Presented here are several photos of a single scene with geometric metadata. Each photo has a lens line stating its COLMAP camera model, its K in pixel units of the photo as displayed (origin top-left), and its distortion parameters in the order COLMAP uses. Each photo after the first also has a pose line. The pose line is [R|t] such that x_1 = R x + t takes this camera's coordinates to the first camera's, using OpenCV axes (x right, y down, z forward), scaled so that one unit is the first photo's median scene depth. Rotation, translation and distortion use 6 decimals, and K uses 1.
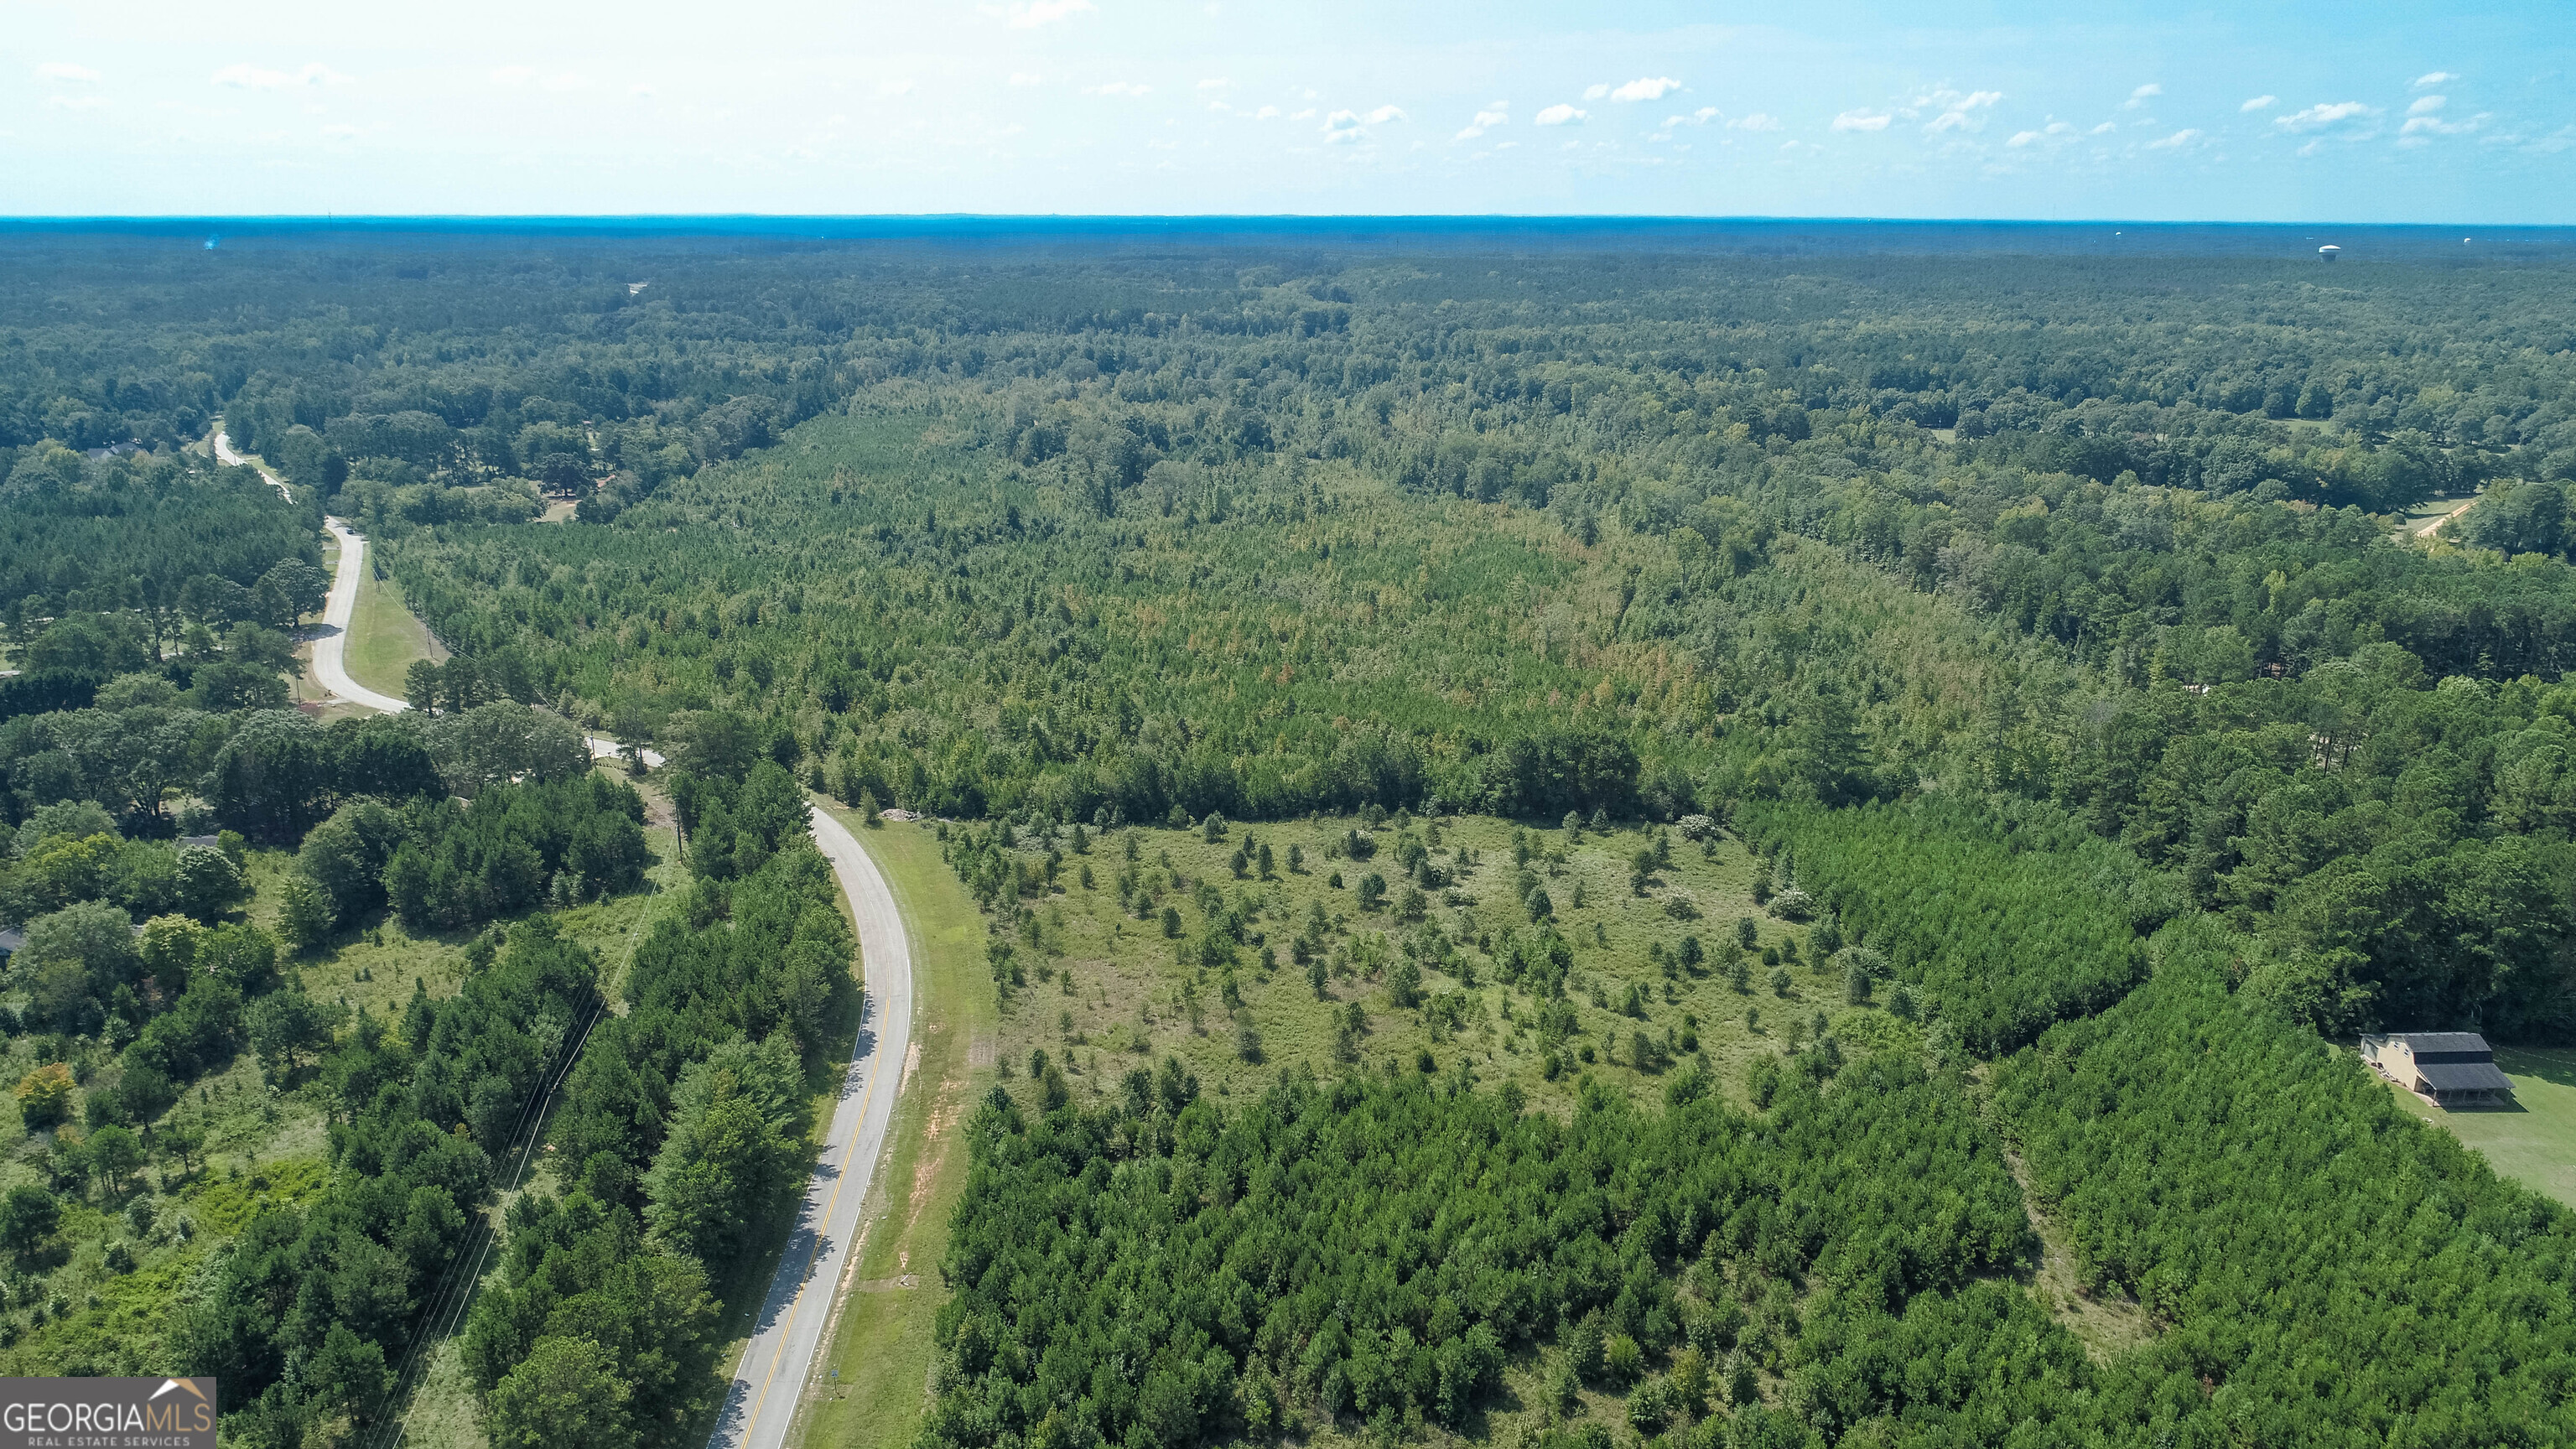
lens RADIAL K [[1717.0, 0, 1287.7], [0, 1717.0, 733.1], [0, 0, 1]] dist [0.000608, -0.003925]
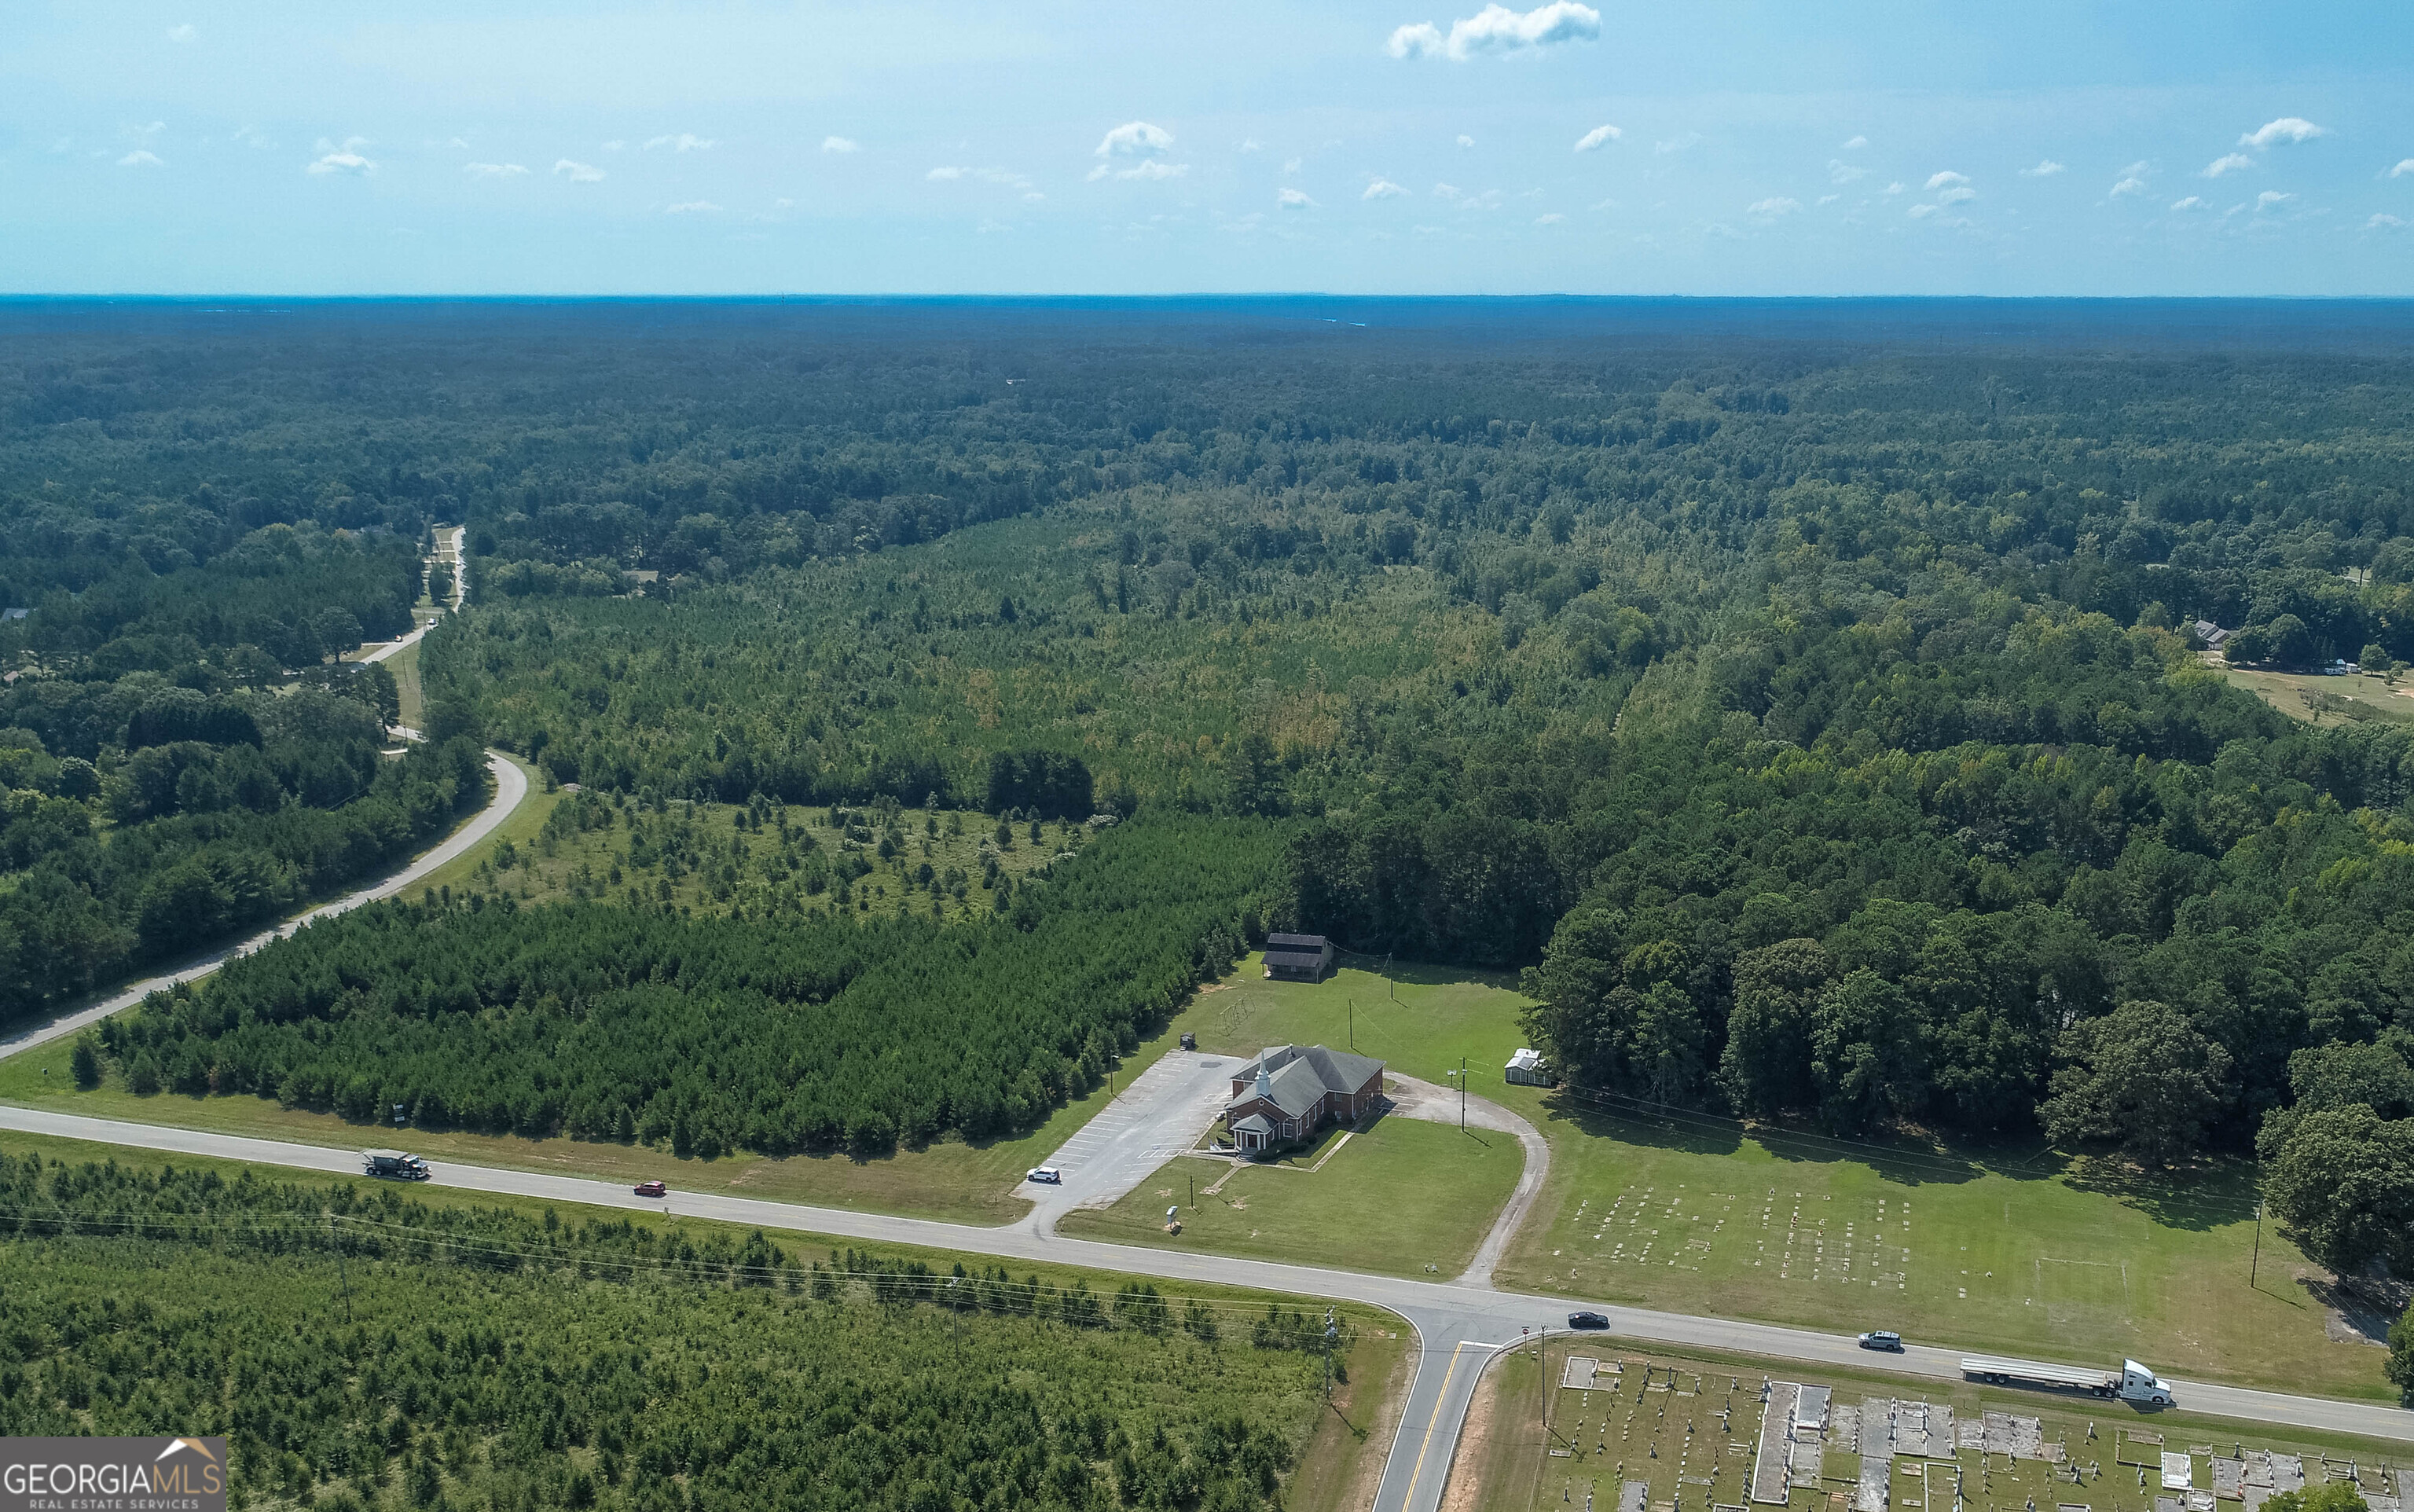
lens RADIAL K [[2176.0, 0, 1465.8], [0, 2176.0, 971.3], [0, 0, 1]] dist [0.006115, -0.020162]
pose [[0.973431, 0.069986, -0.218025, 0.552790], [-0.068215, 0.997548, 0.015648, 0.077341], [0.218586, -0.000359, 0.975818, -0.338596]]
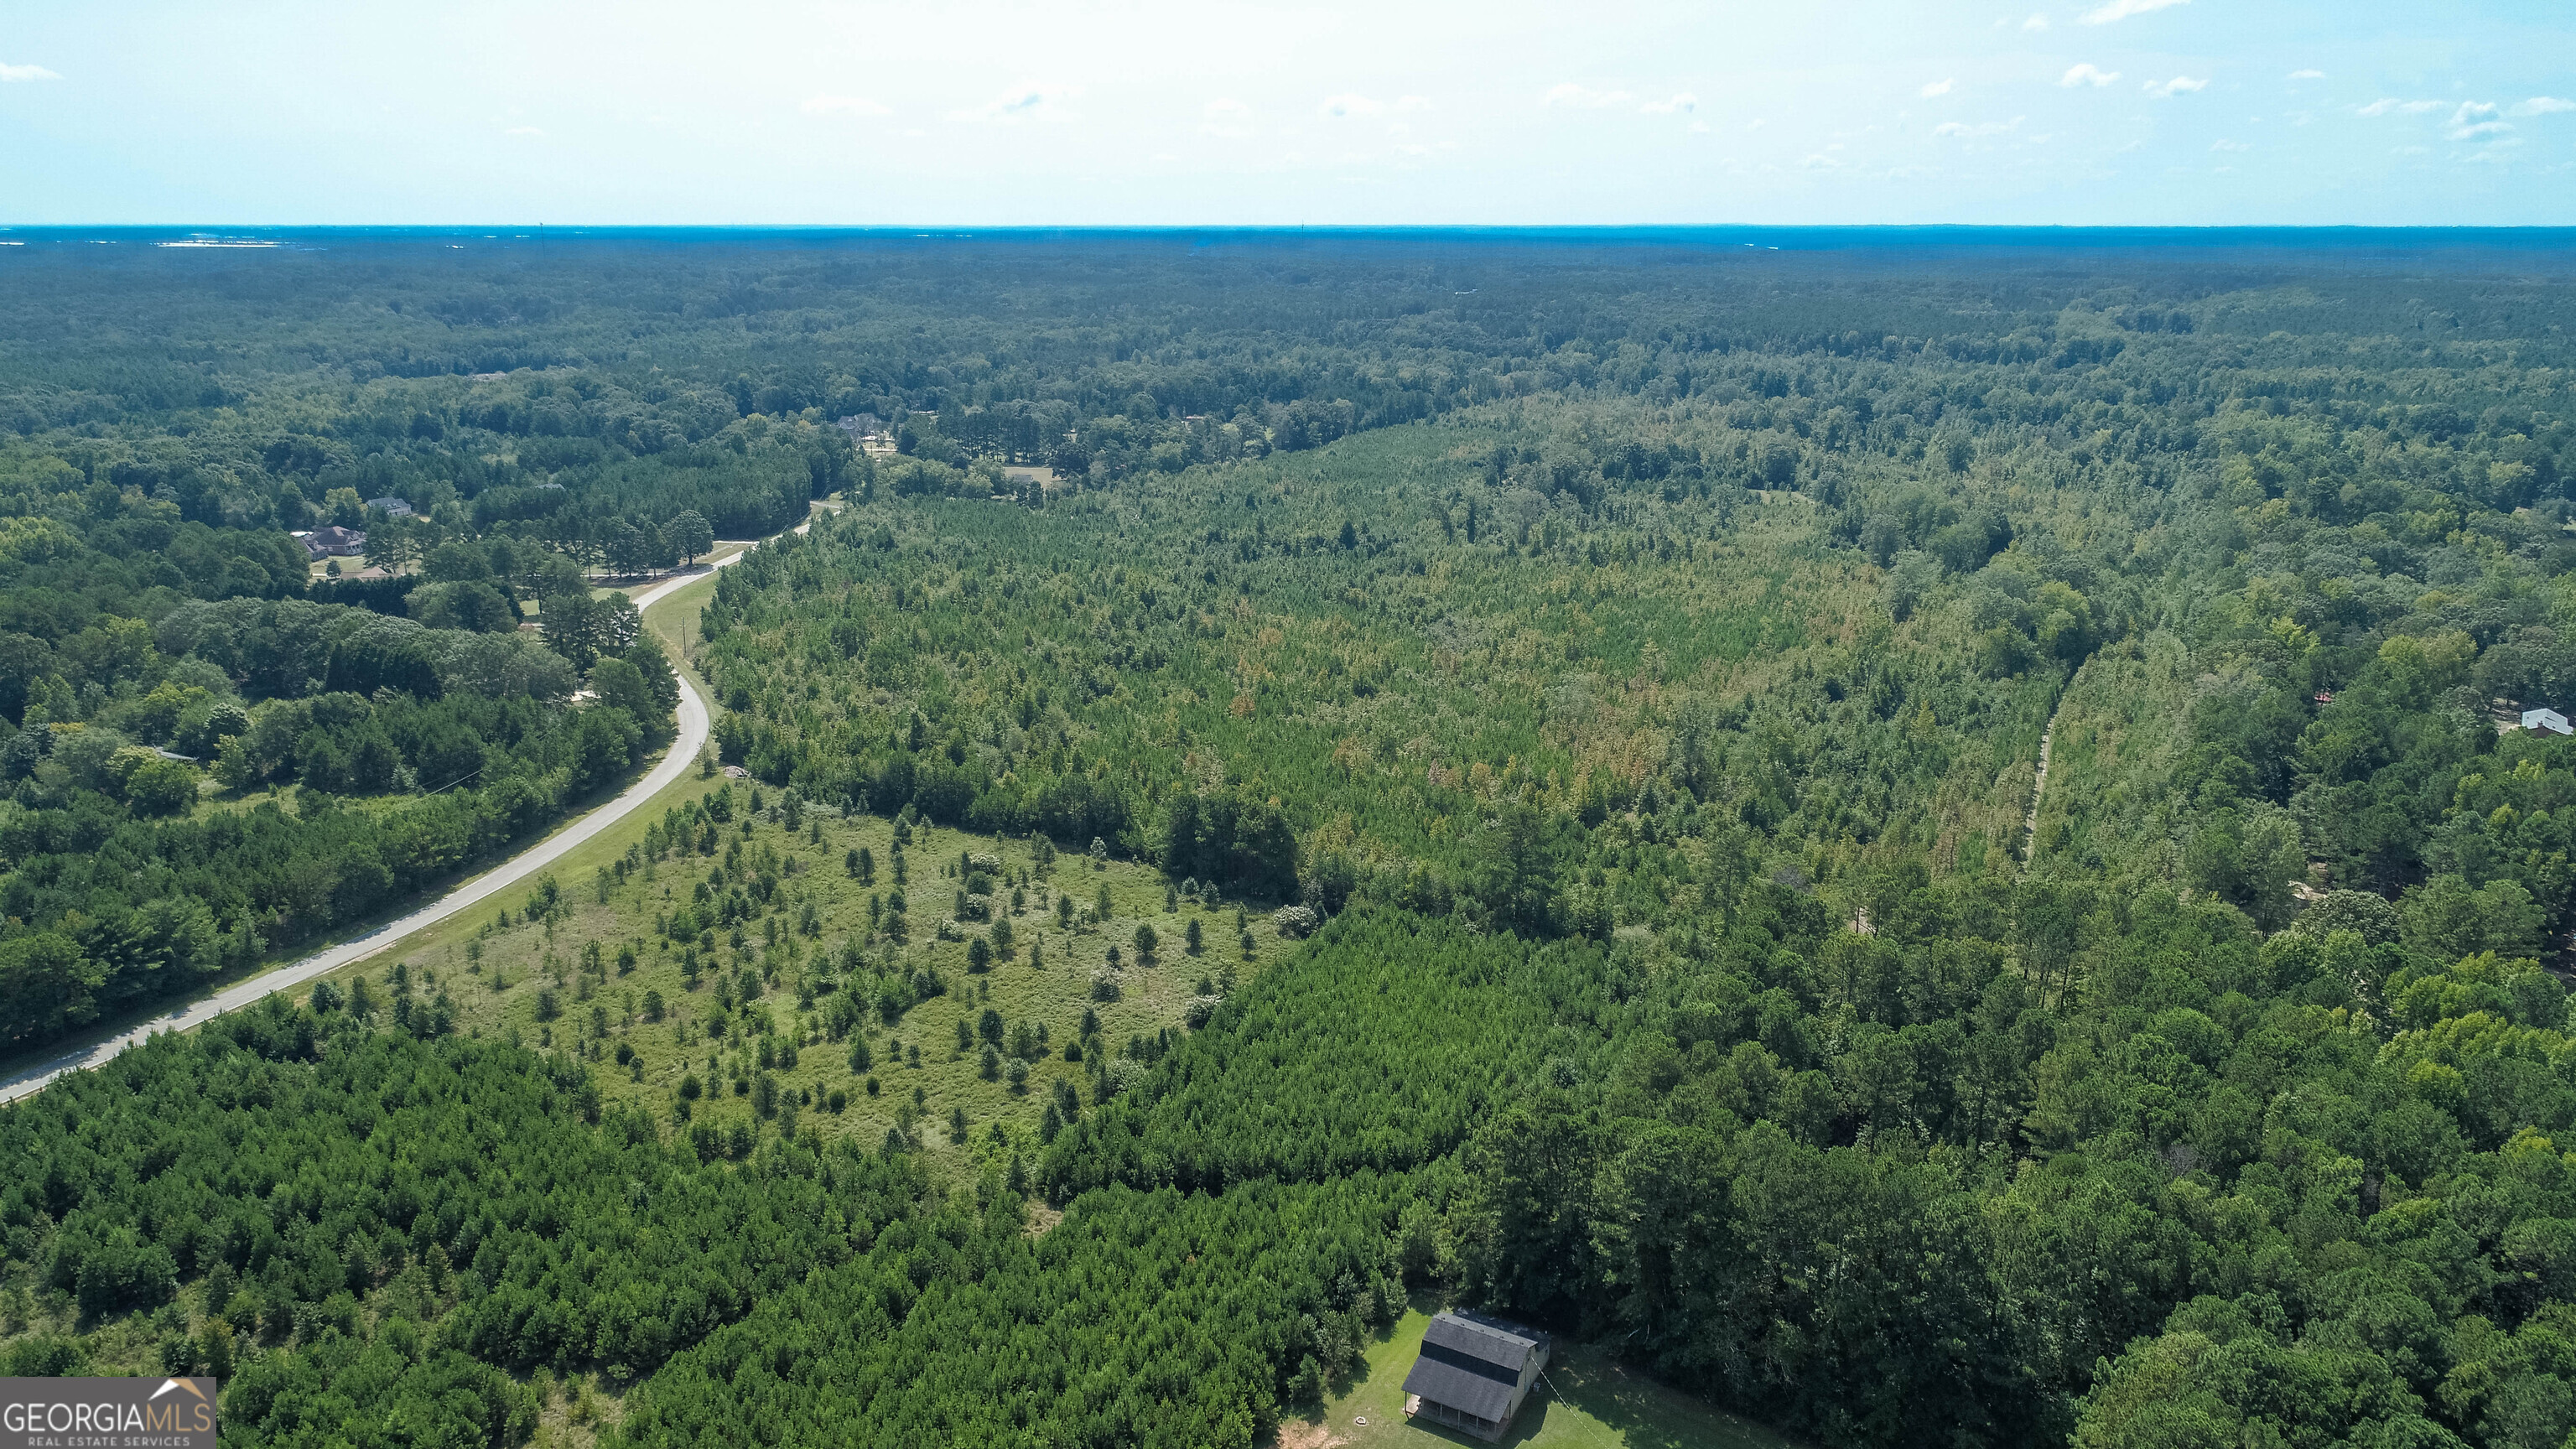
lens RADIAL K [[1717.0, 0, 1297.1], [0, 1717.0, 726.8], [0, 0, 1]] dist [0.000608, -0.003925]
pose [[0.857917, 0.145629, -0.492717, 0.432902], [-0.149872, 0.988215, 0.031122, -0.048841], [0.491443, 0.047145, 0.869633, 0.123814]]
